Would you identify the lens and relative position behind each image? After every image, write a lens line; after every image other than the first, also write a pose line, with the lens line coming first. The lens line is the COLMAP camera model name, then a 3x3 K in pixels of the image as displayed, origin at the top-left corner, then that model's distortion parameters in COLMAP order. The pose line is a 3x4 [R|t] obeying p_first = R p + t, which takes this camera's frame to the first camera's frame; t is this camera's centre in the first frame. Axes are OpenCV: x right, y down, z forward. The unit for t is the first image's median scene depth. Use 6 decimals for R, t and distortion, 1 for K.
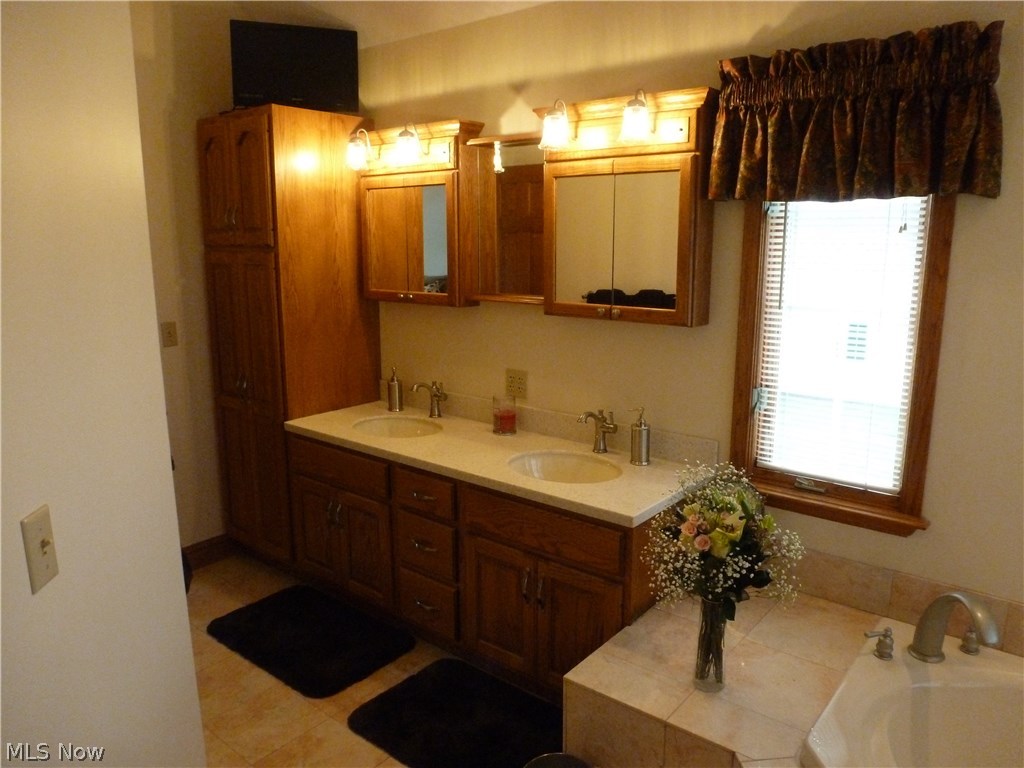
lens RADIAL K [[728.7, 0, 512.0], [0, 728.7, 384.0], [0, 0, 1]] dist [-0.061626, 0.002804]
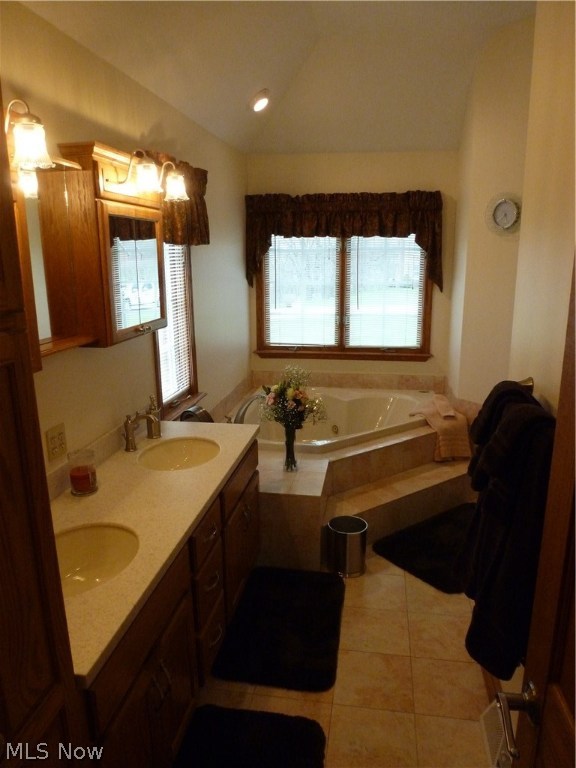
lens RADIAL K [[546.5, 0, 288.0], [0, 546.5, 384.0], [0, 0, 1]] dist [-0.061626, 0.002804]
pose [[-0.507916, -0.181071, 0.842160, -1.143484], [0.192209, 0.929185, 0.315706, -0.353601], [-0.839688, 0.322223, -0.437145, 1.769769]]
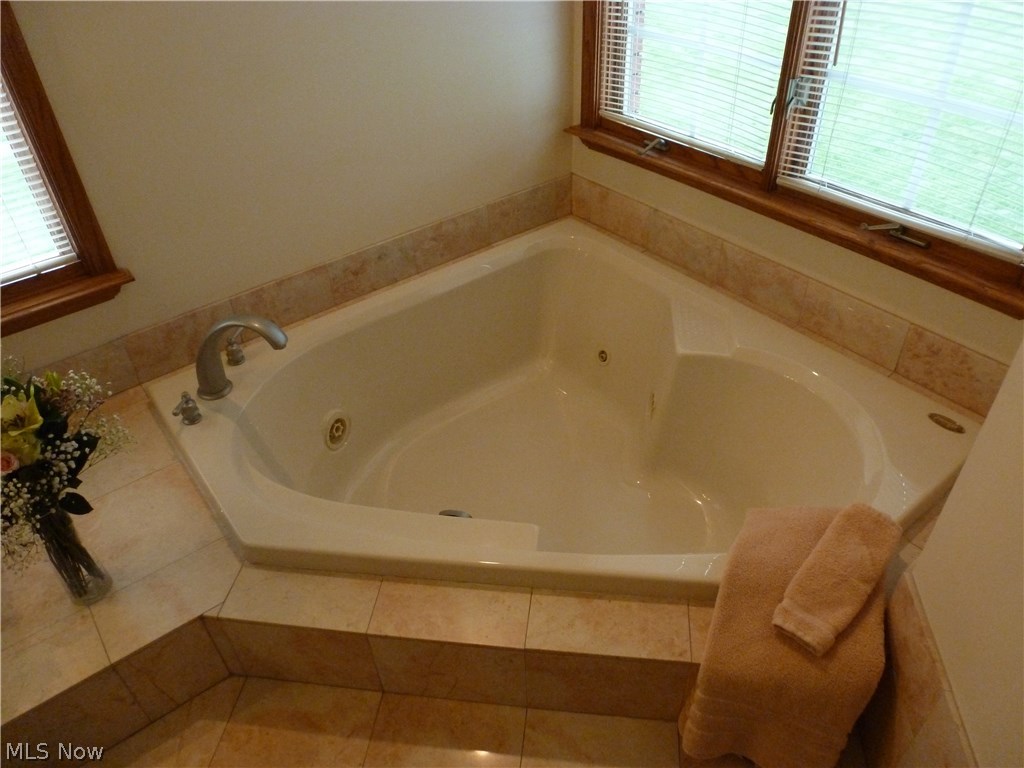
lens RADIAL K [[728.7, 0, 512.0], [0, 728.7, 384.0], [0, 0, 1]] dist [-0.061626, 0.002804]
pose [[0.213209, -0.606968, 0.765593, -0.085956], [0.236520, 0.792368, 0.562327, -0.088319], [-0.947945, 0.061185, 0.312500, 0.301211]]
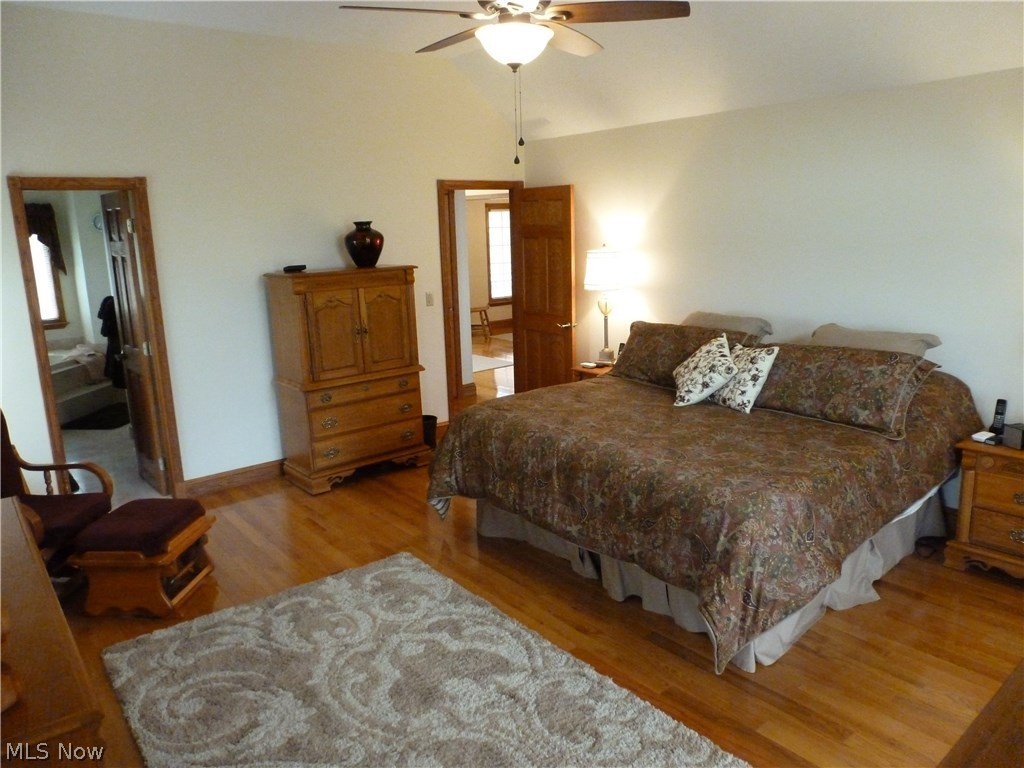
lens RADIAL K [[728.7, 0, 512.0], [0, 728.7, 384.0], [0, 0, 1]] dist [-0.061626, 0.002804]
pose [[-0.981764, 0.004926, 0.190041, -3.198516], [0.083240, 0.909879, 0.406436, -0.846218], [-0.170913, 0.414843, -0.893697, 4.057874]]
